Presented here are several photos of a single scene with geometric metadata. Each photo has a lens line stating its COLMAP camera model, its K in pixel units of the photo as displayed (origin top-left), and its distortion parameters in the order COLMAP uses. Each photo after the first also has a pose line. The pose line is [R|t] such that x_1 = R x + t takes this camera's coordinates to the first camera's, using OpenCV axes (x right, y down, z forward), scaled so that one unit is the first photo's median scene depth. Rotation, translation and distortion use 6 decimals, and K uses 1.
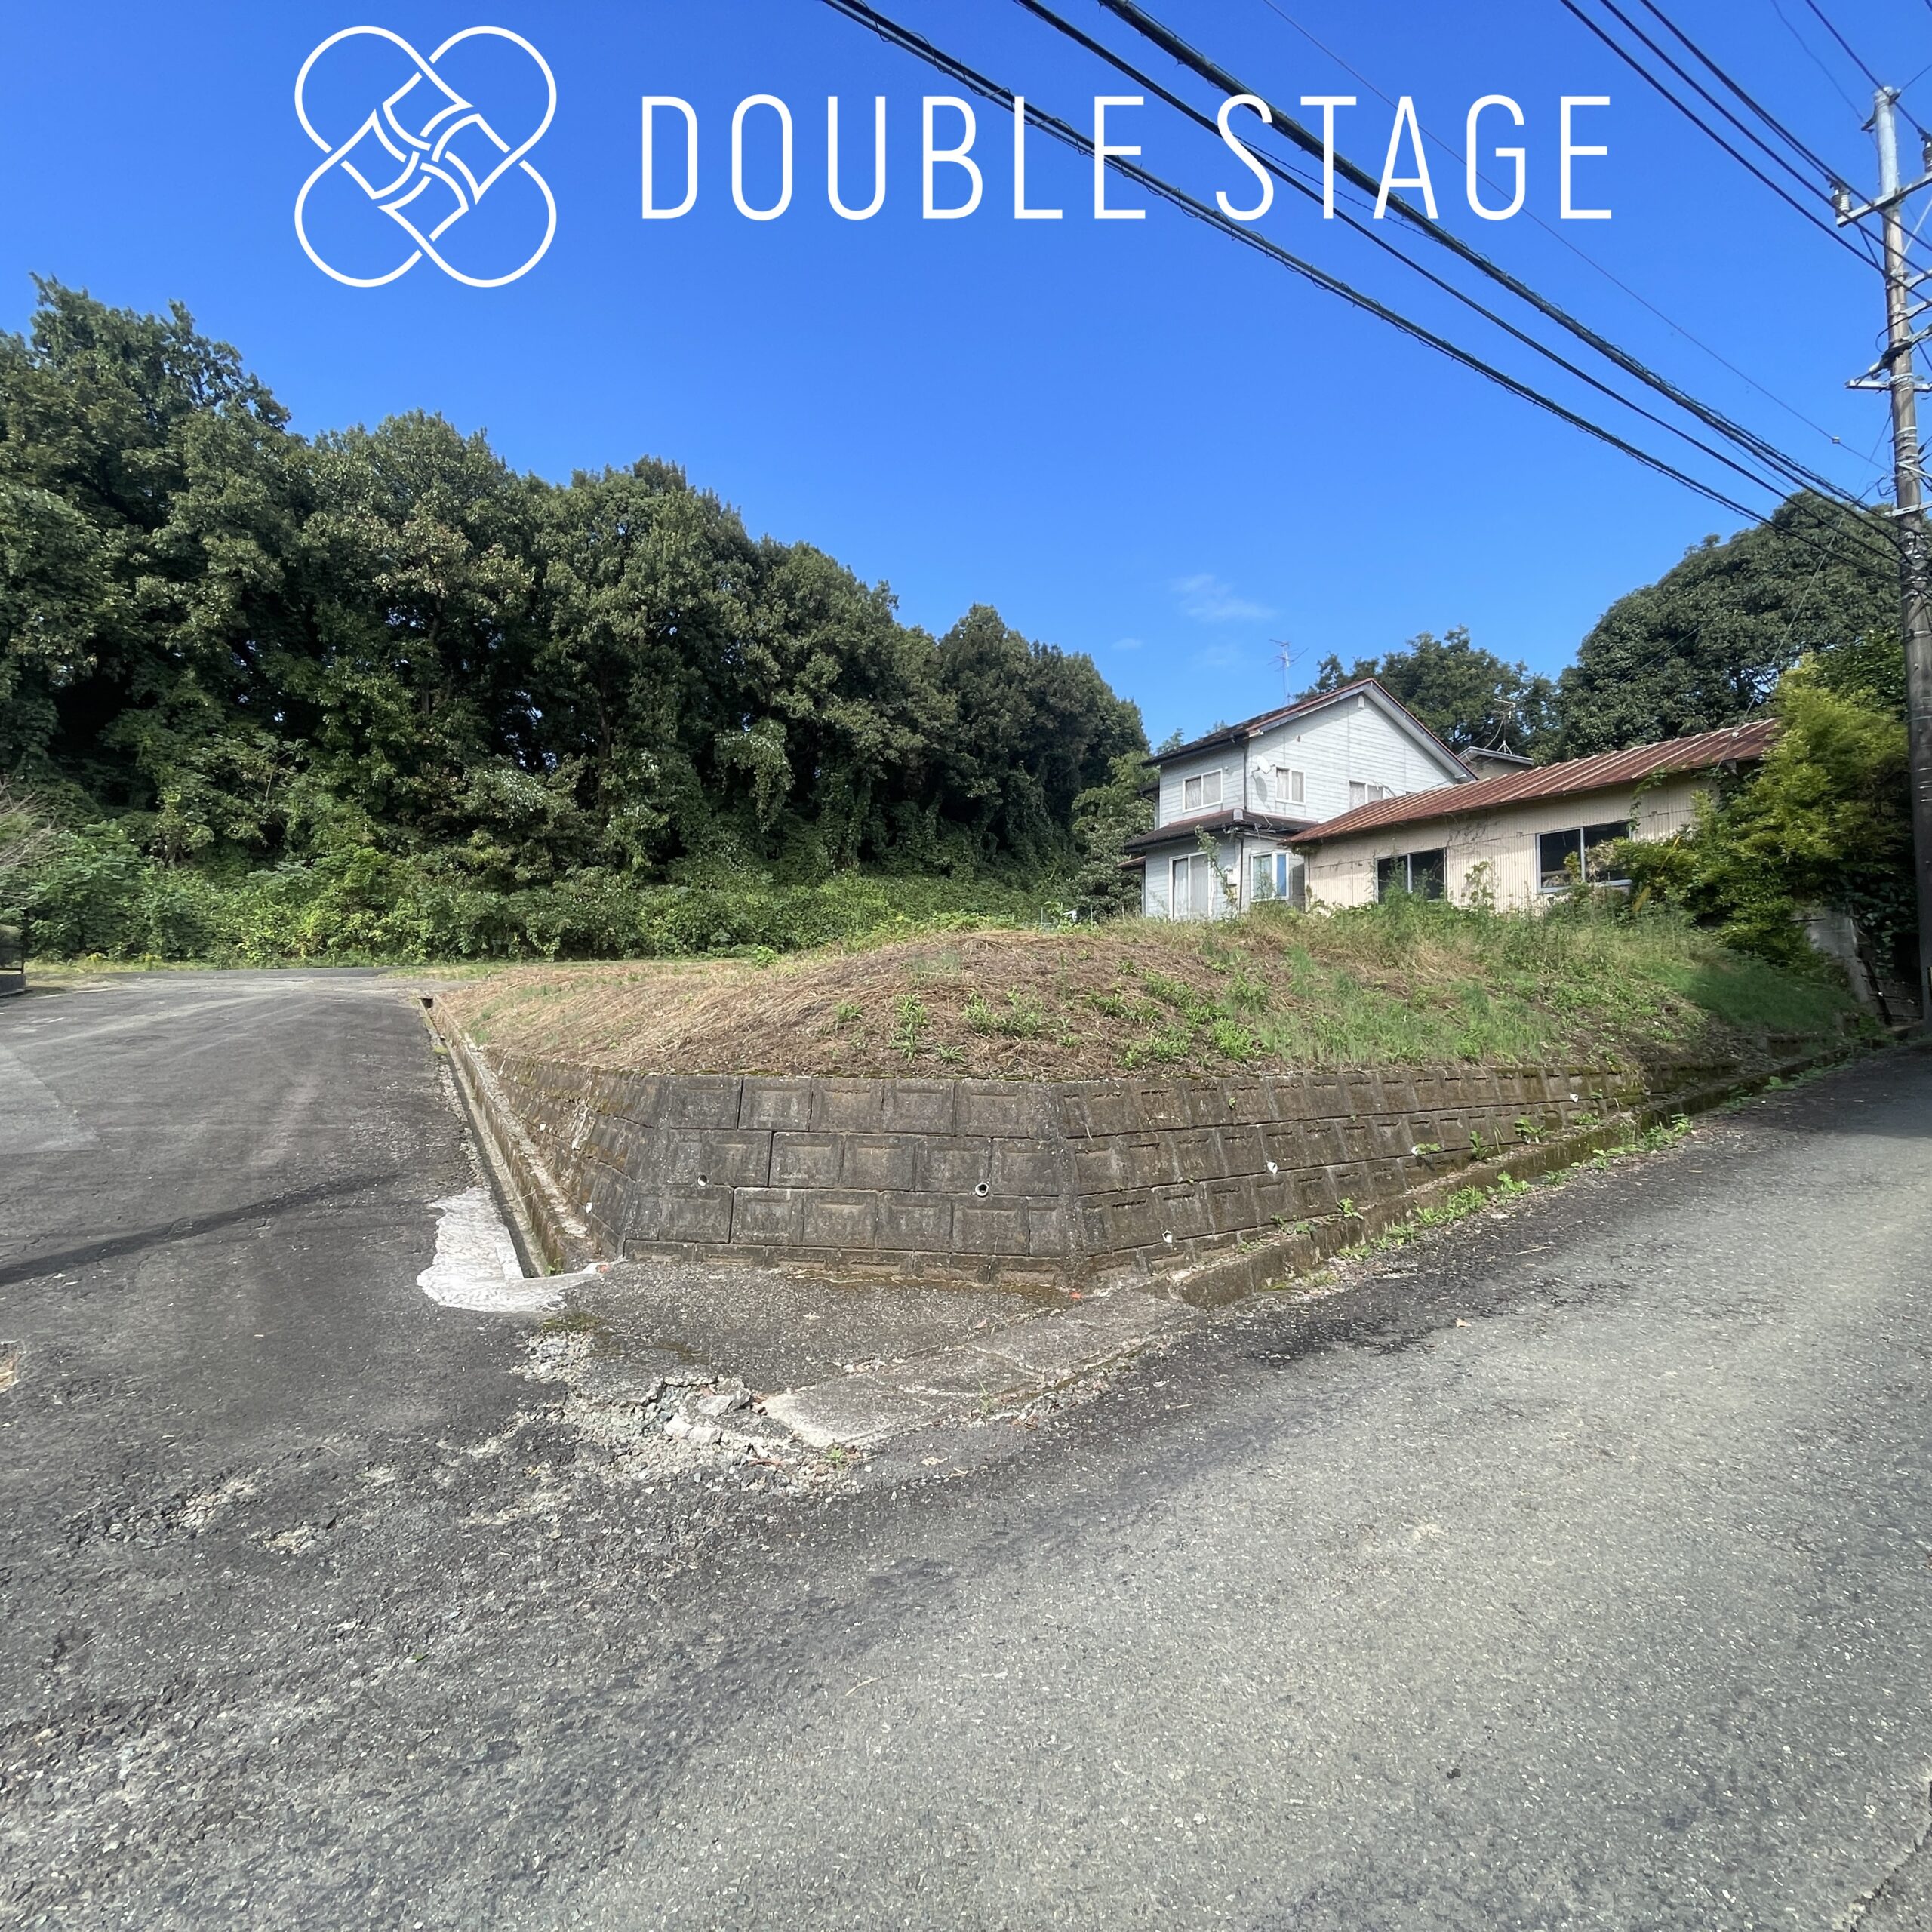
lens RADIAL K [[1033.4, 0, 969.0], [0, 1033.4, 965.7], [0, 0, 1]] dist [-0.013029, 0.004023]
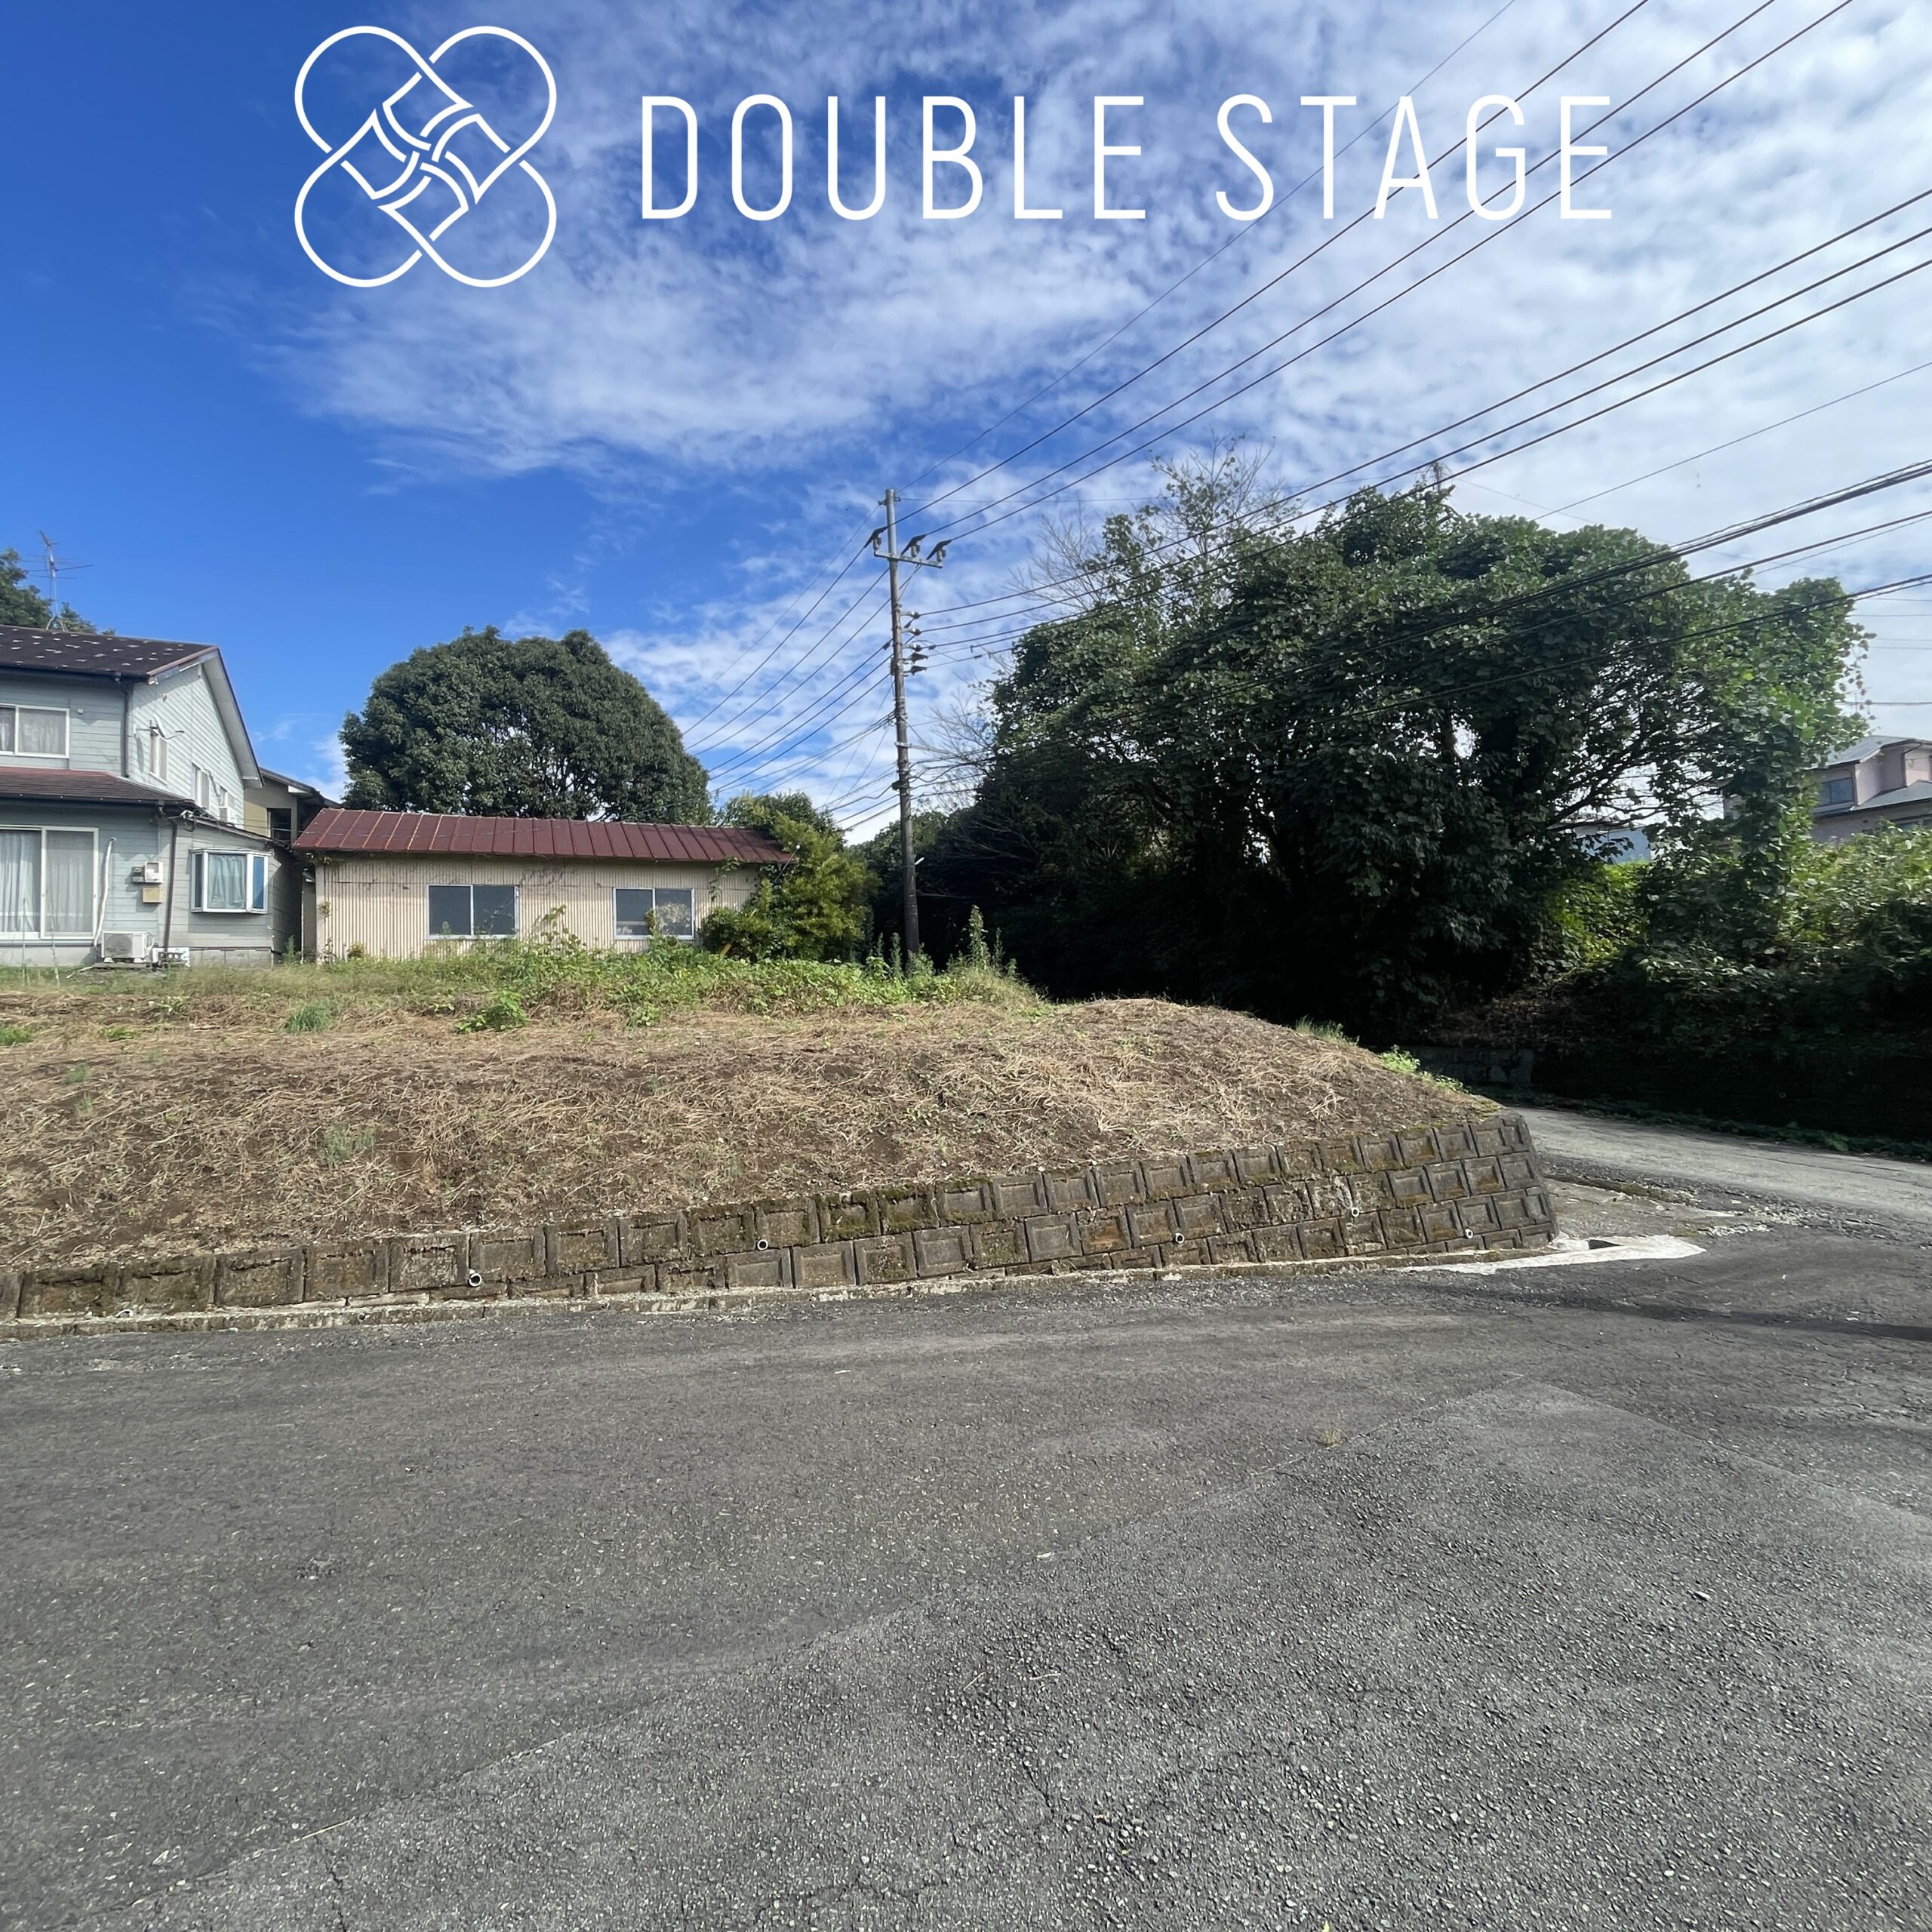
lens RADIAL K [[1033.4, 0, 963.6], [0, 1033.4, 961.5], [0, 0, 1]] dist [-0.013029, 0.004023]
pose [[0.130409, 0.035534, 0.990823, -0.369893], [-0.021219, 0.999229, -0.033042, -0.010330], [-0.991233, -0.016715, 0.131062, 0.312224]]
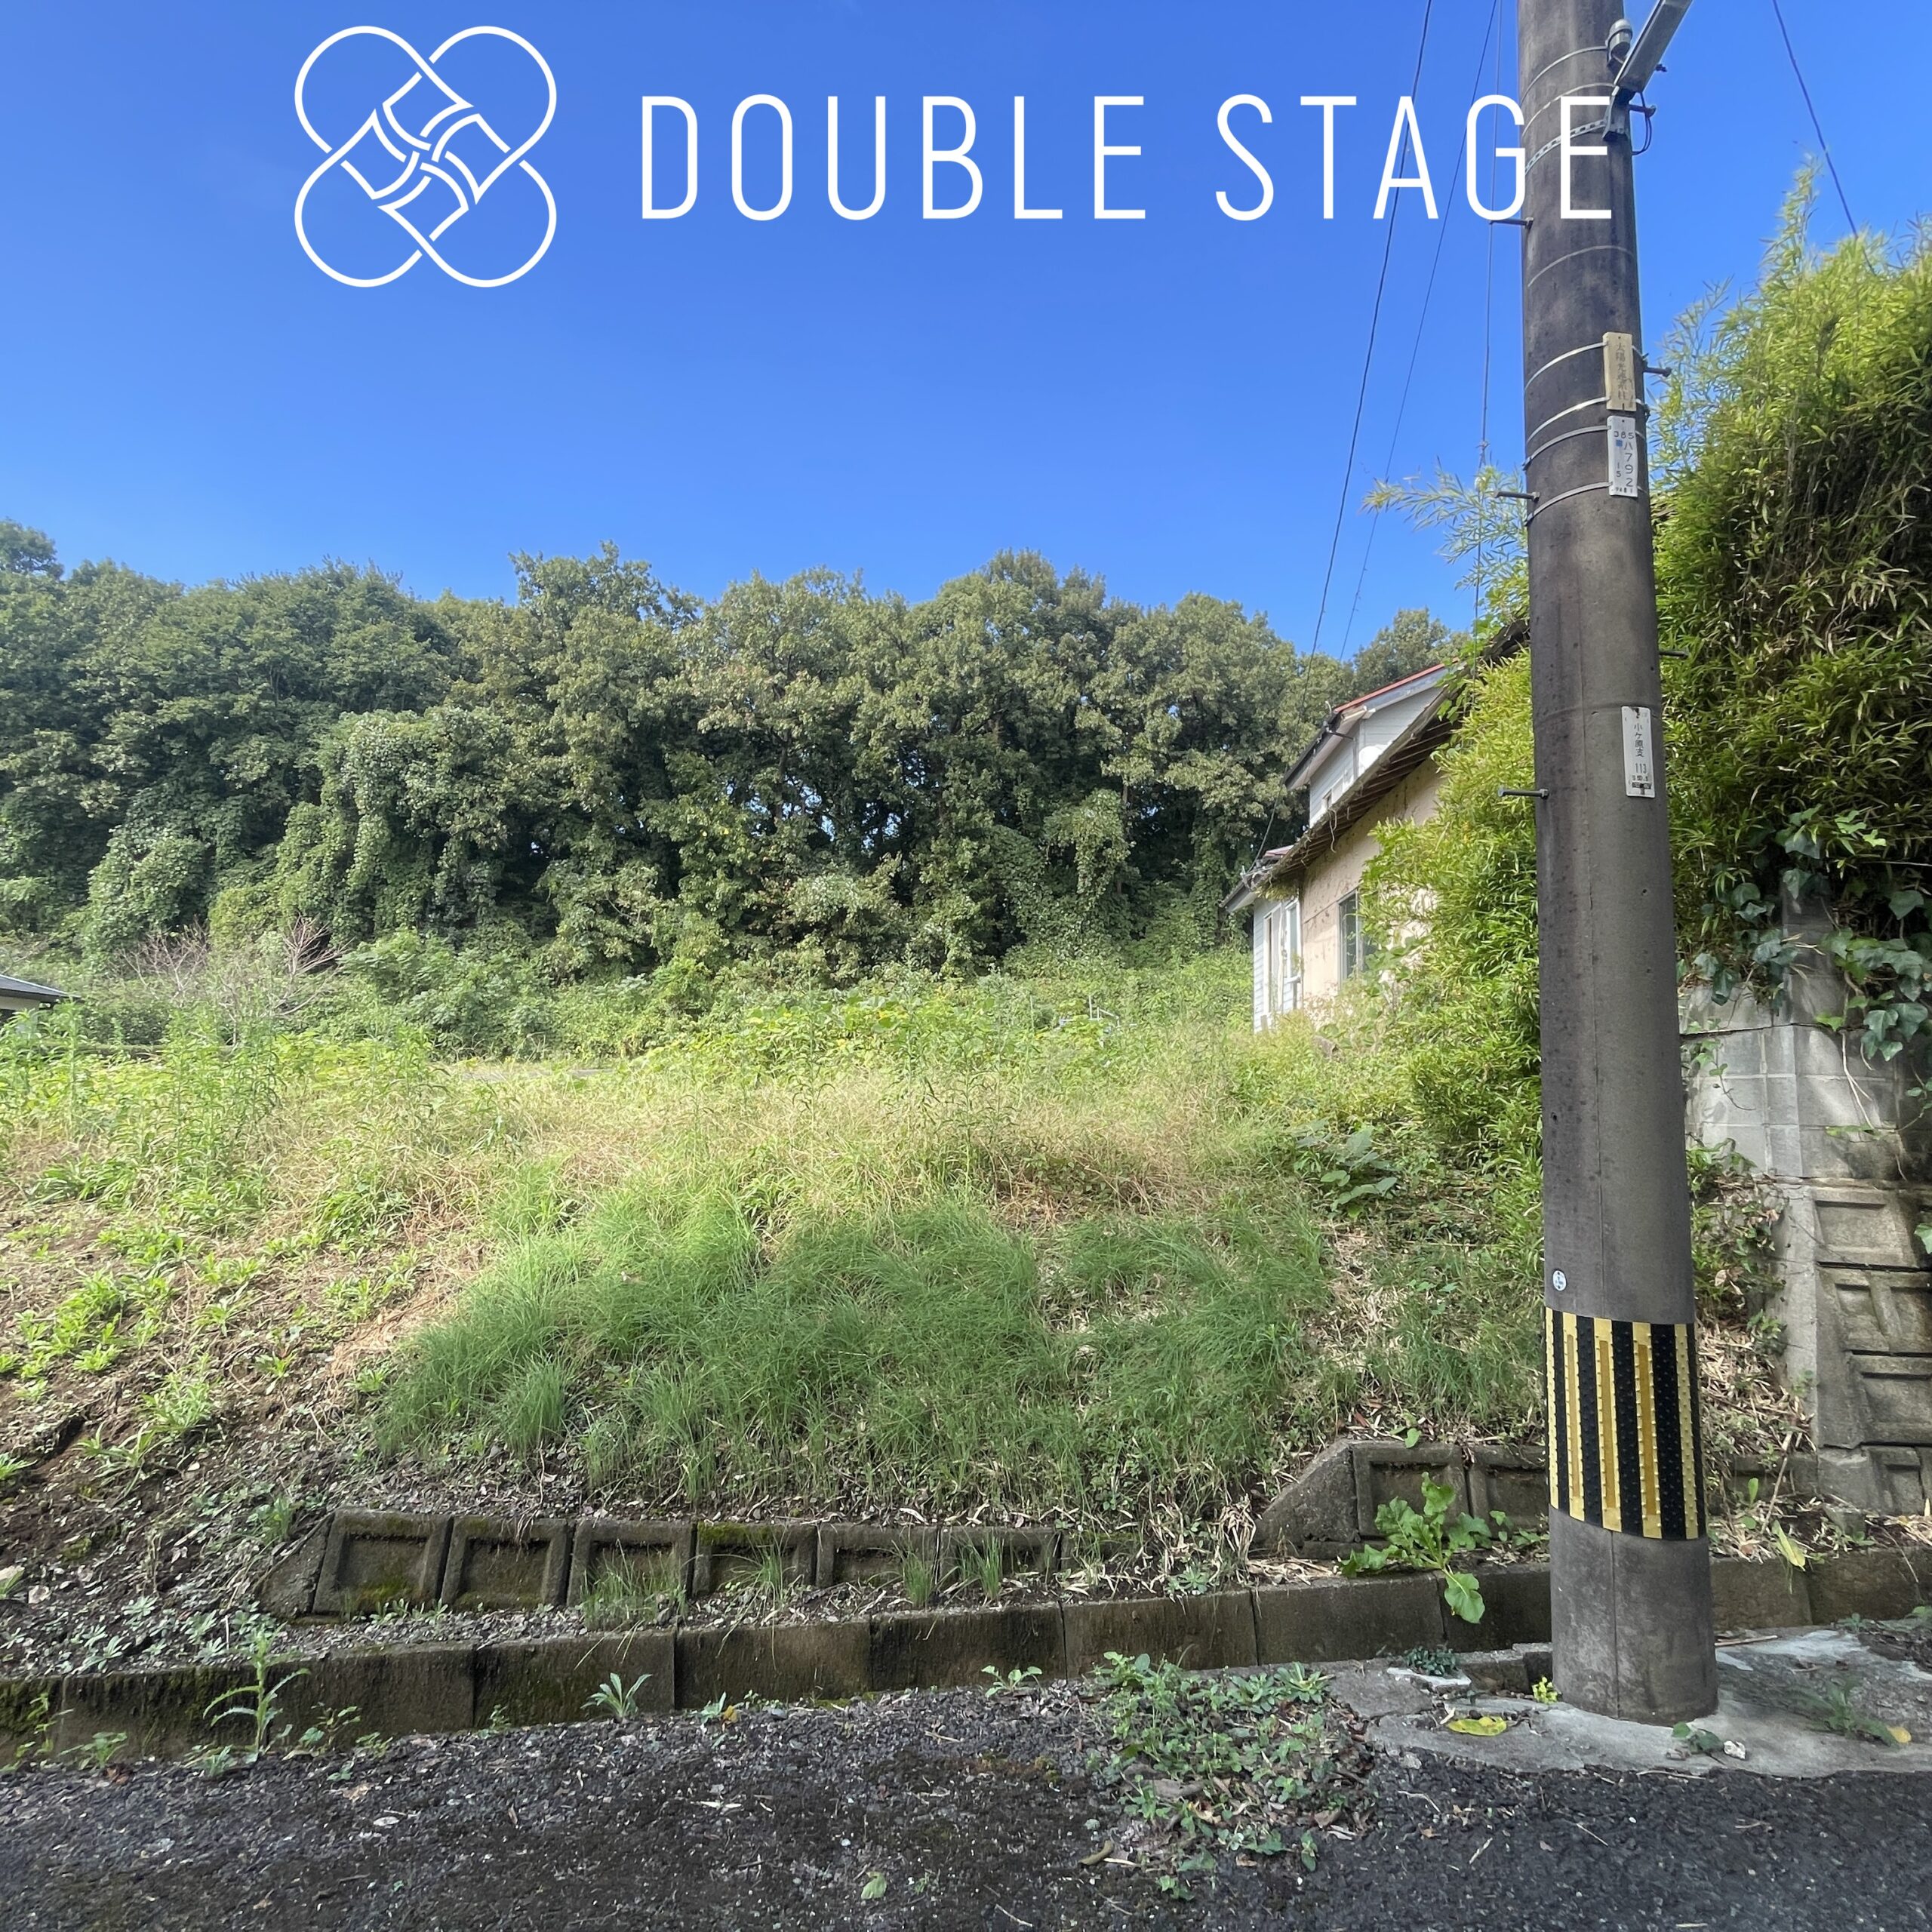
lens RADIAL K [[1033.4, 0, 964.9], [0, 1033.4, 958.2], [0, 0, 1]] dist [-0.013029, 0.004023]
pose [[0.812892, -0.058424, -0.579477, 0.422987], [0.008306, 0.996018, -0.088769, -0.016192], [0.582355, 0.067346, 0.810140, 0.350706]]
